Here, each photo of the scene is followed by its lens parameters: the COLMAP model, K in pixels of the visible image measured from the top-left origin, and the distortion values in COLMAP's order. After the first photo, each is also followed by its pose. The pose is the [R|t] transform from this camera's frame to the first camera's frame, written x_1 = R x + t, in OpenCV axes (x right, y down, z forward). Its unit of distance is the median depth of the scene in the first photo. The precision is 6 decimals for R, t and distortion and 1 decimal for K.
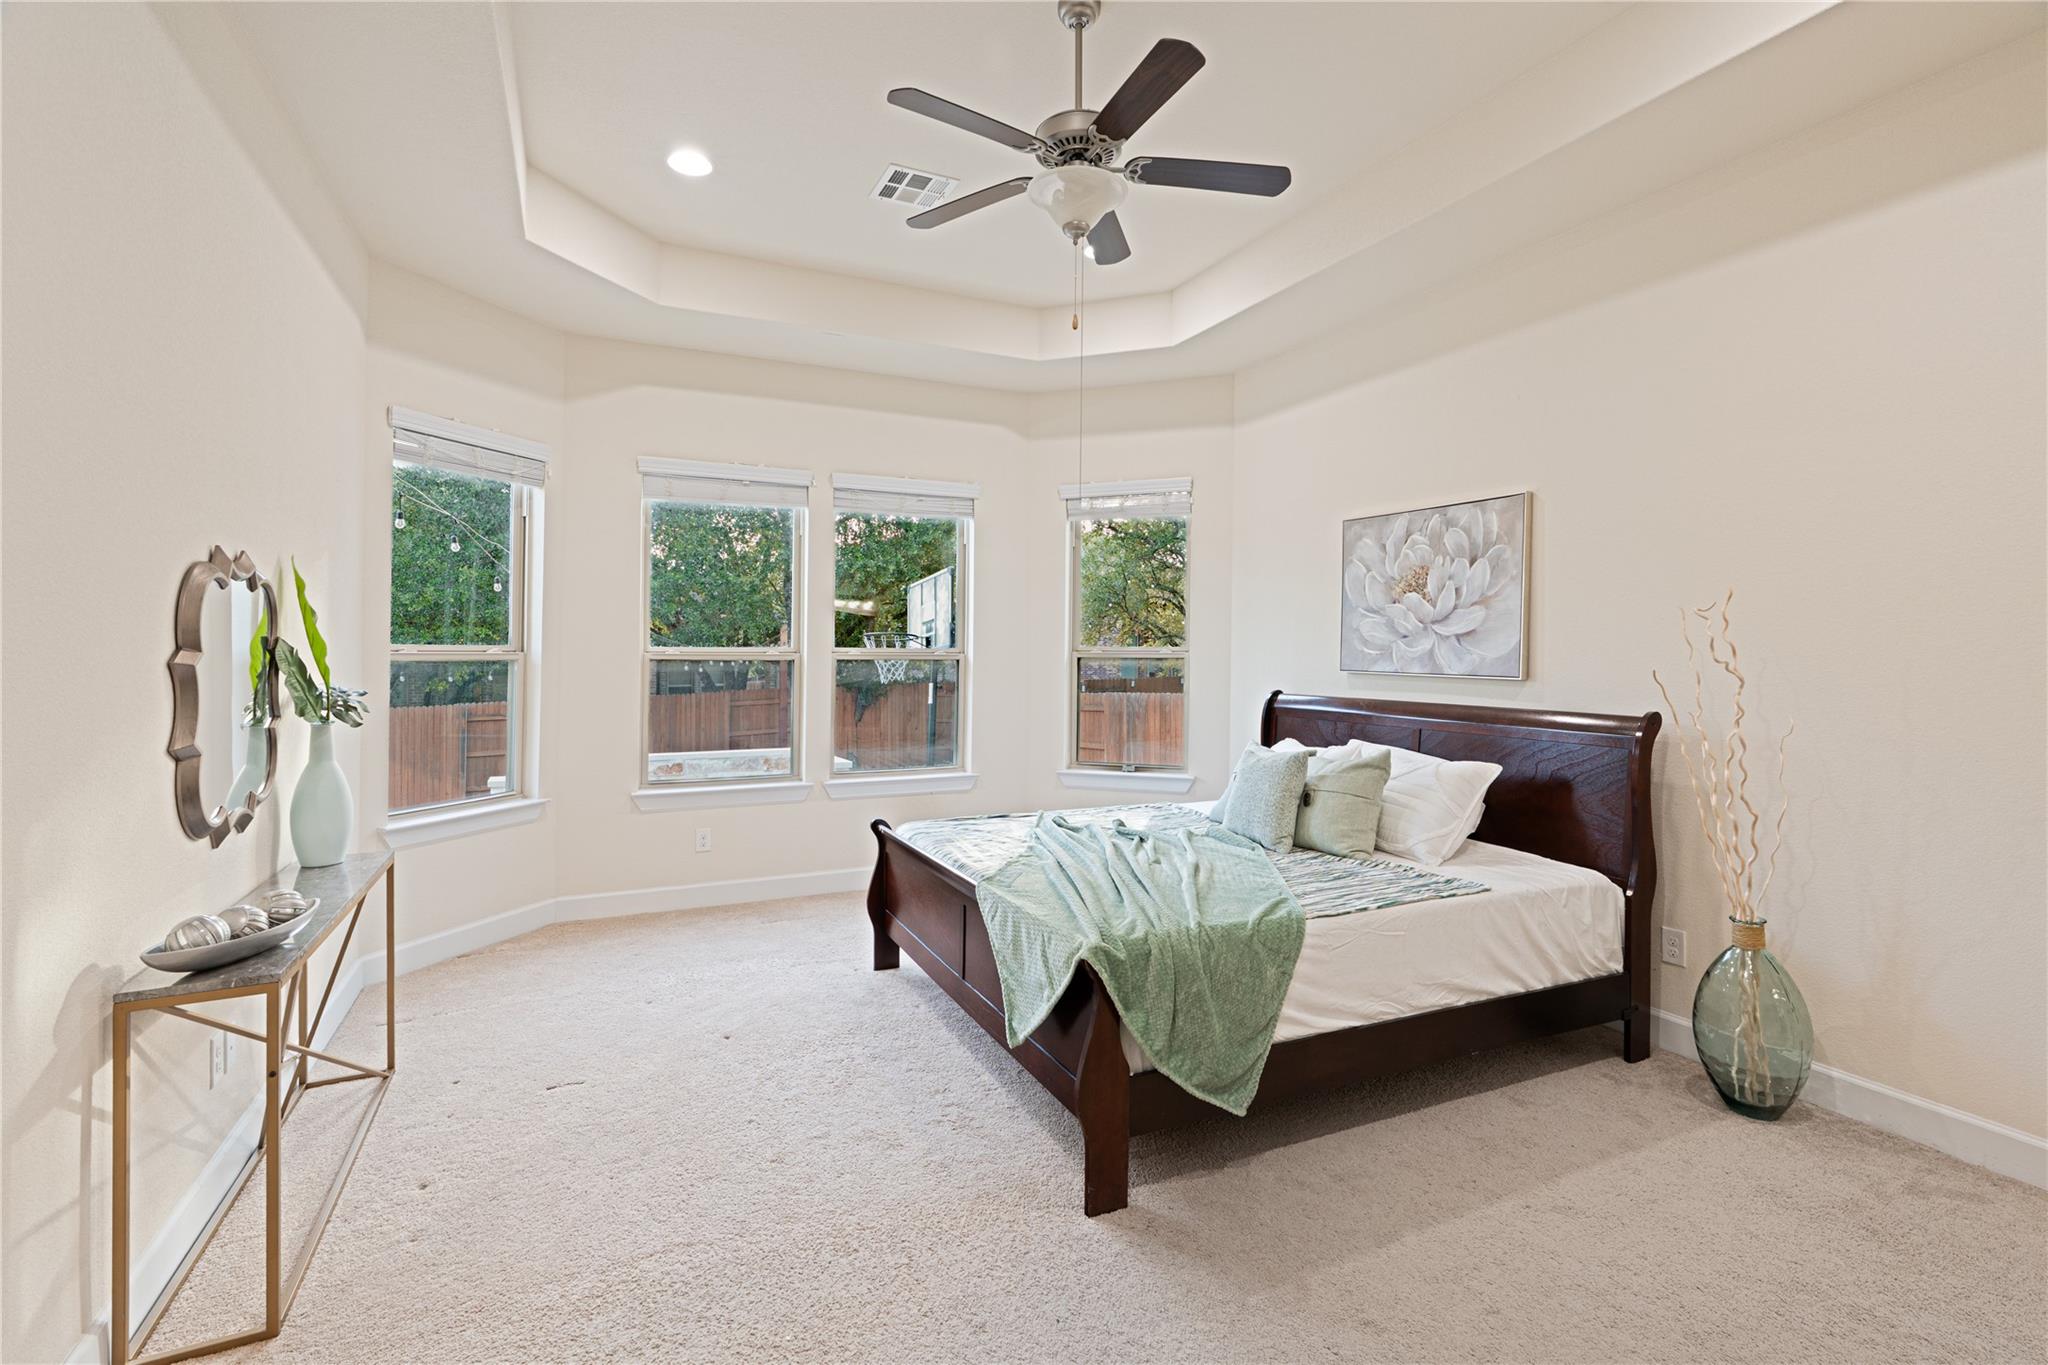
lens RADIAL K [[928.0, 0, 1018.2], [0, 928.0, 663.6], [0, 0, 1]] dist [0.001662, 0.000325]
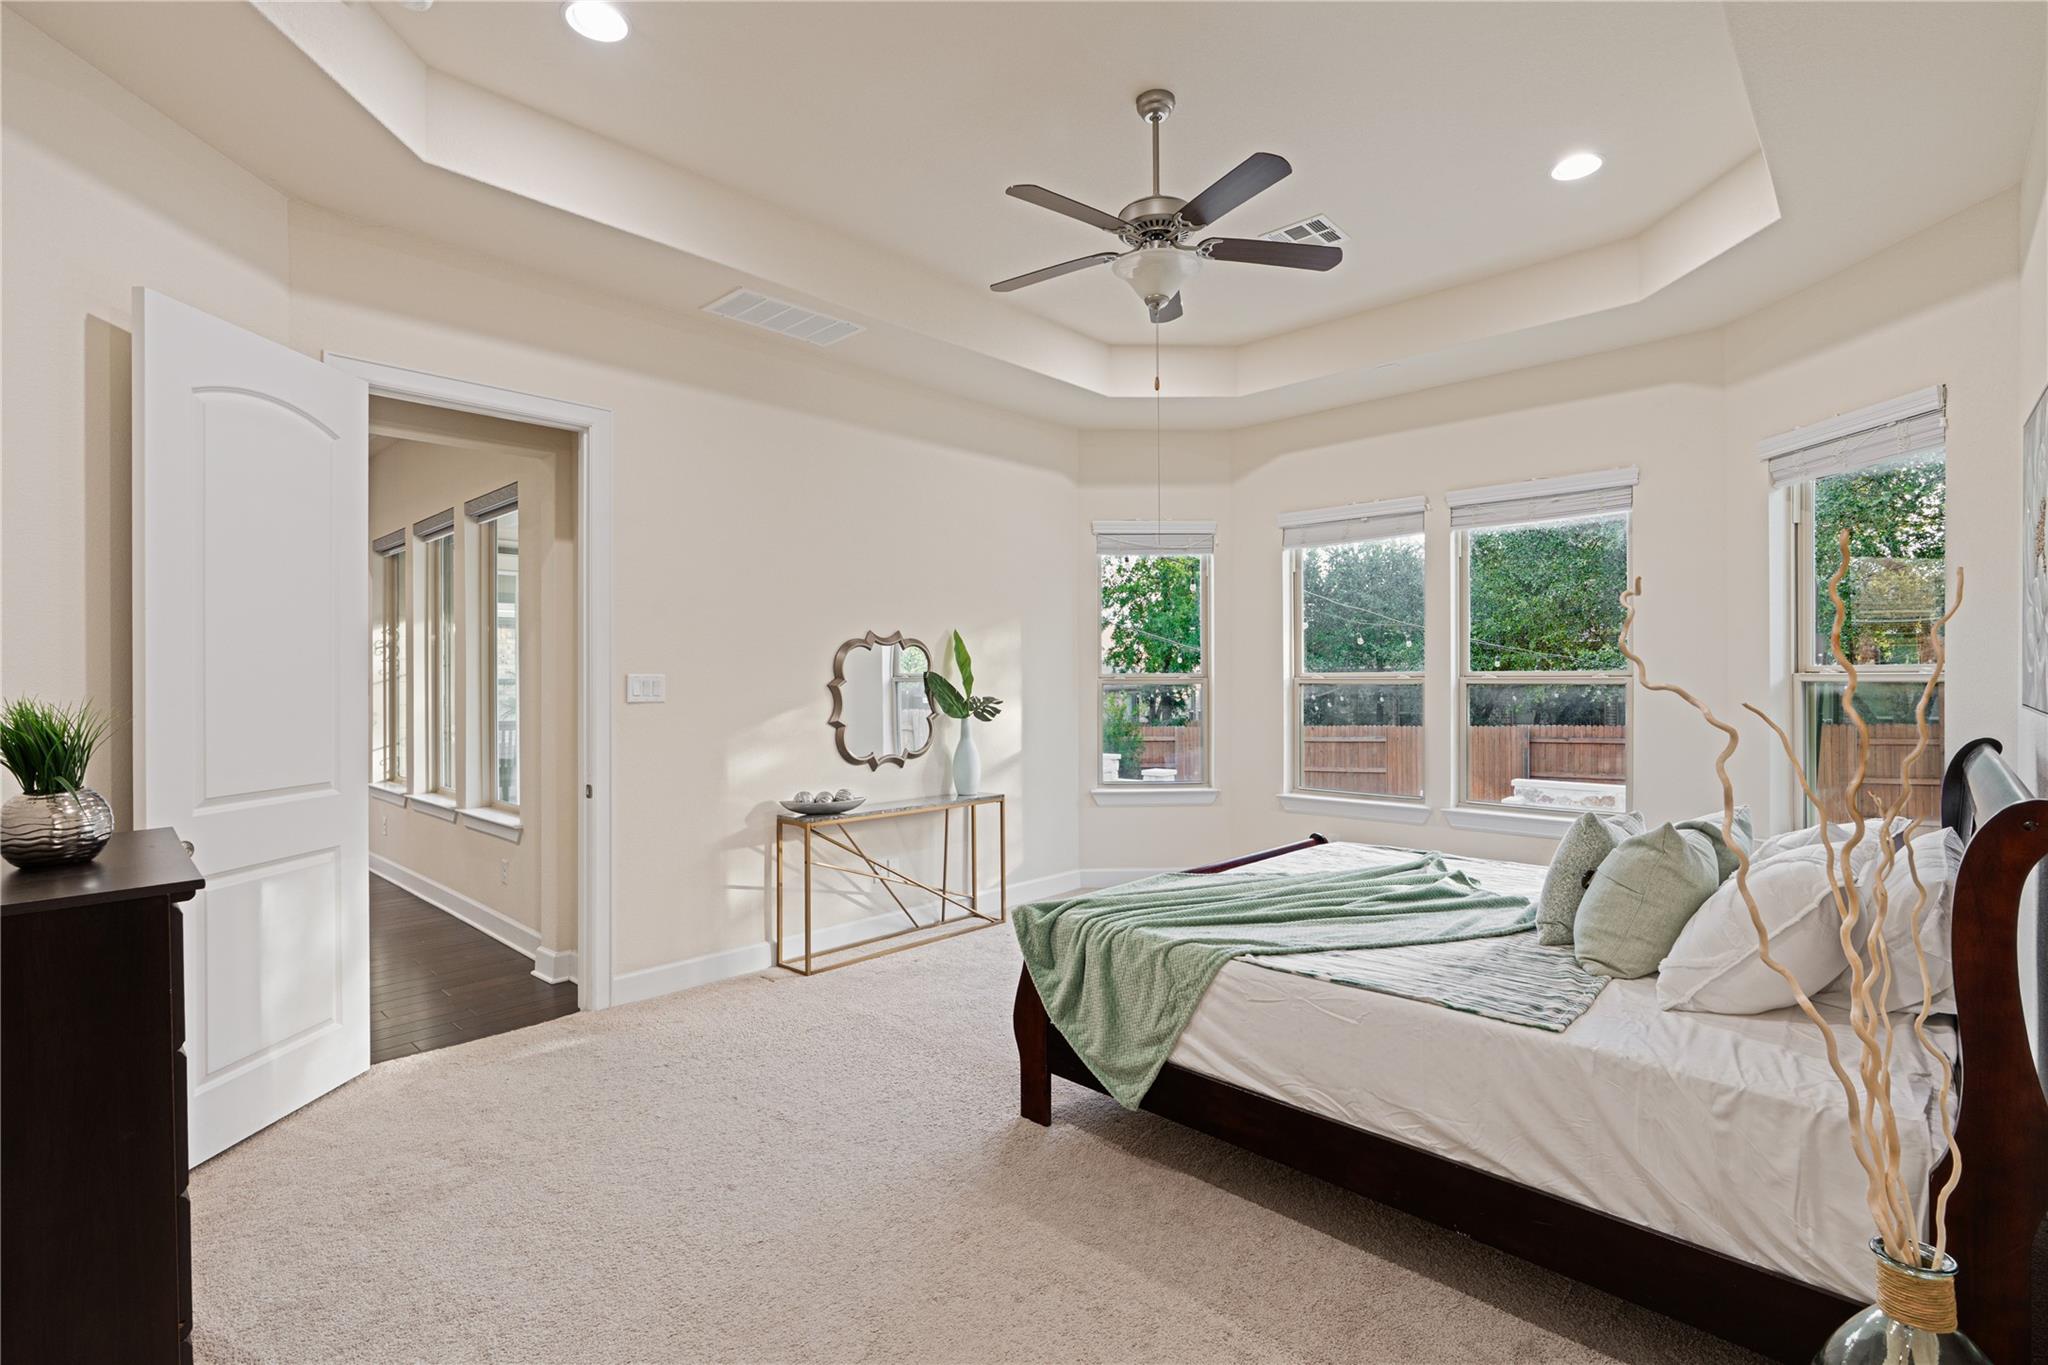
lens RADIAL K [[950.2, 0, 1024.0], [0, 950.2, 682.5], [0, 0, 1]] dist [0.000399, 0.000818]
pose [[0.364761, 0.000887, -0.931101, 1.049134], [-0.004961, 0.999987, -0.000991, -0.005395], [0.931088, 0.004980, 0.364760, 0.411176]]
